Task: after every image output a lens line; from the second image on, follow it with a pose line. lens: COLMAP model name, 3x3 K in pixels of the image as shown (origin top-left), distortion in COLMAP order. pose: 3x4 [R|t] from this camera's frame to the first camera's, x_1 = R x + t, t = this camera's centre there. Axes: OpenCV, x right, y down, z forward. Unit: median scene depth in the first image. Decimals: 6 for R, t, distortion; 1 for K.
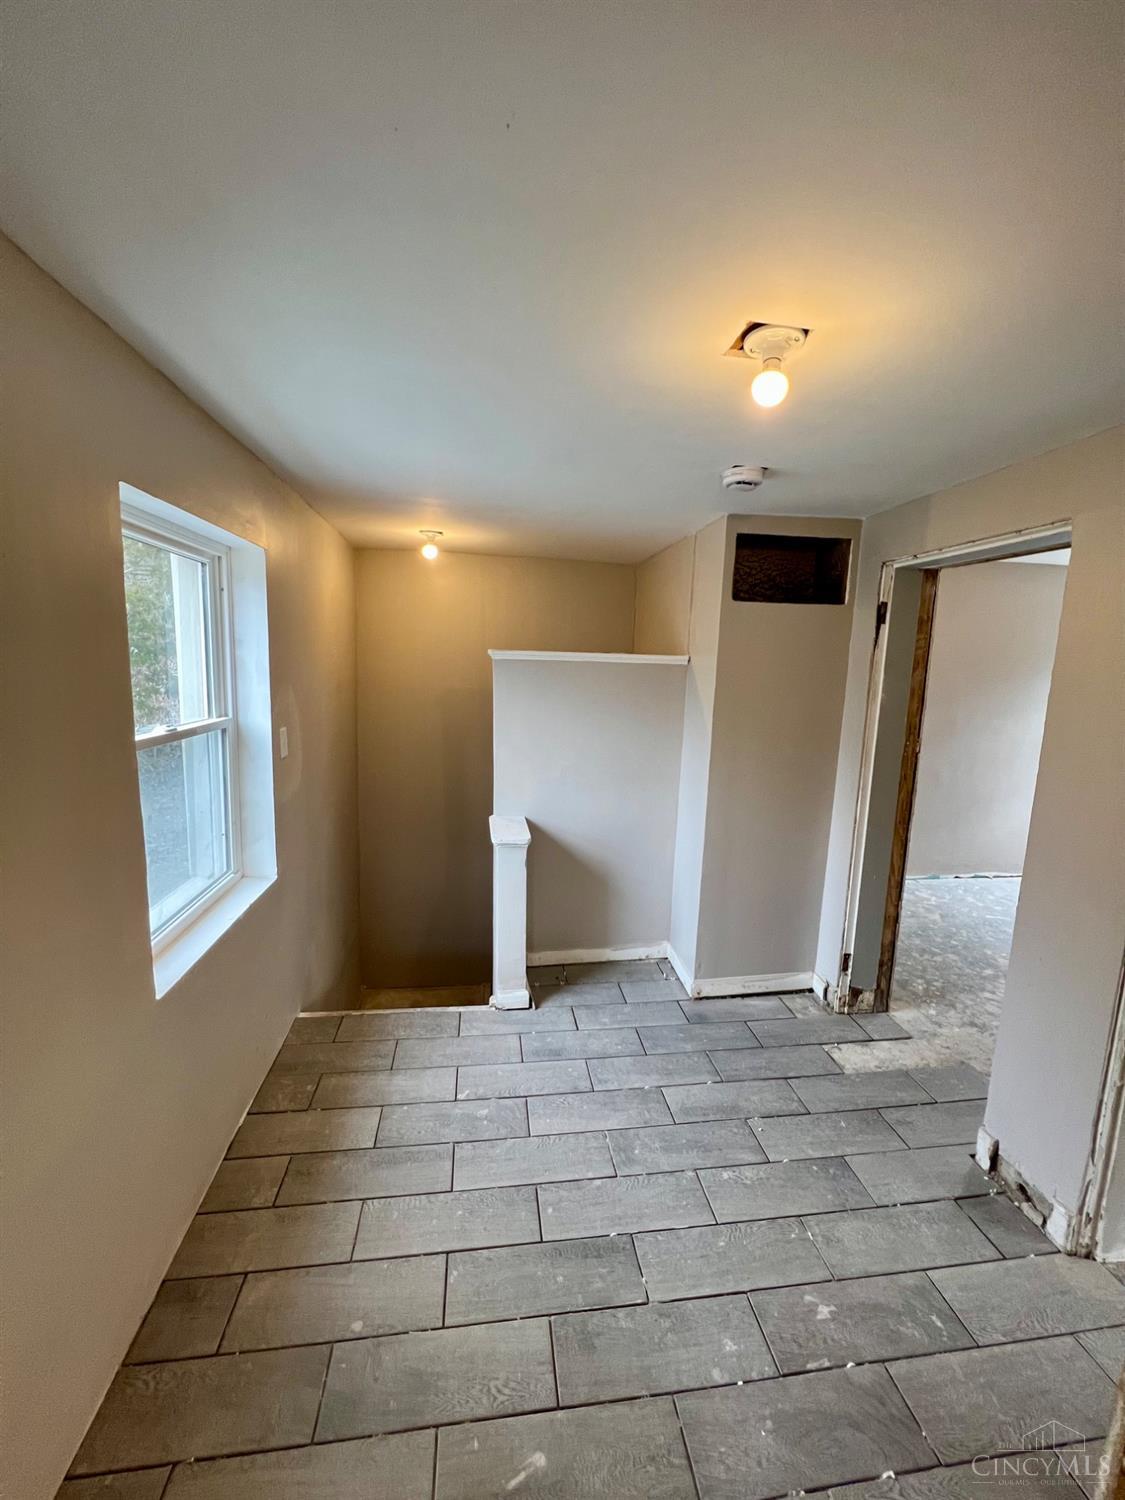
lens RADIAL K [[600.7, 0, 562.5], [0, 600.7, 750.0], [0, 0, 1]] dist [0.000556, 0.000052]
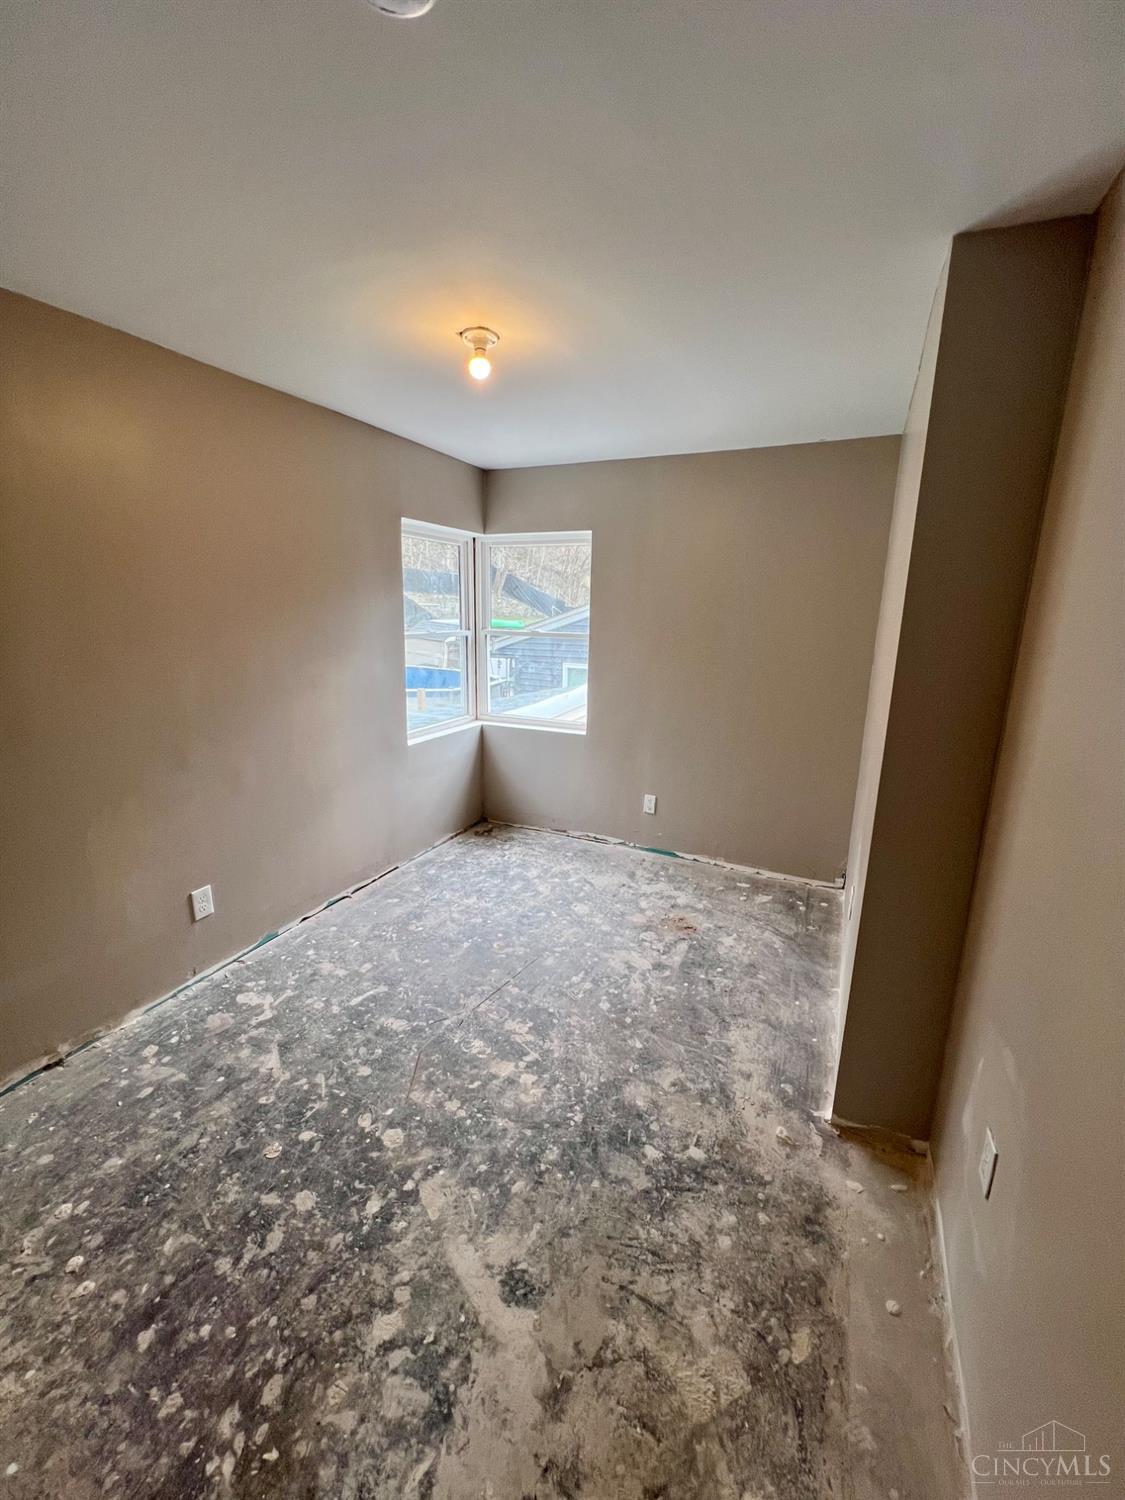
lens RADIAL K [[600.7, 0, 562.5], [0, 600.7, 750.0], [0, 0, 1]] dist [0.000556, 0.000052]
pose [[0.553280, -0.216996, 0.804235, 0.425556], [0.127264, 0.976159, 0.175832, -0.049083], [-0.823216, 0.005066, 0.567706, 0.525068]]
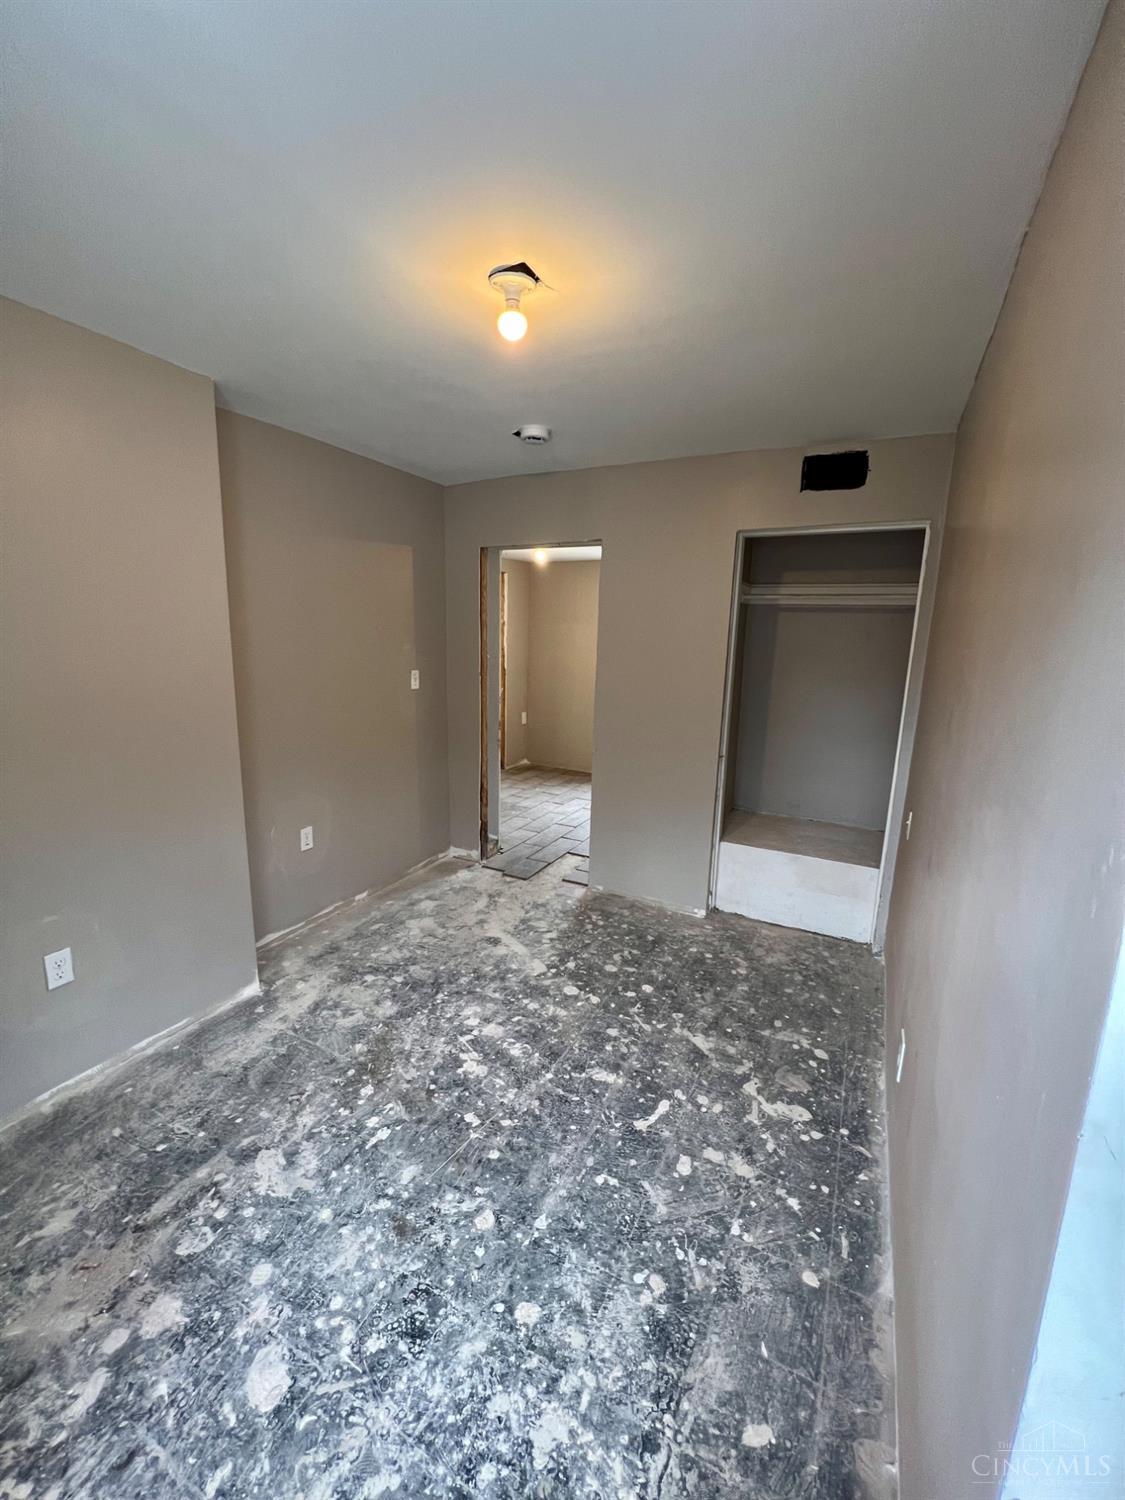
lens RADIAL K [[600.7, 0, 562.5], [0, 600.7, 750.0], [0, 0, 1]] dist [0.000556, 0.000052]
pose [[-0.581265, 0.112849, -0.805851, 1.208351], [-0.169176, 0.951937, 0.255334, -0.123608], [0.795933, 0.284748, -0.534237, 1.197135]]
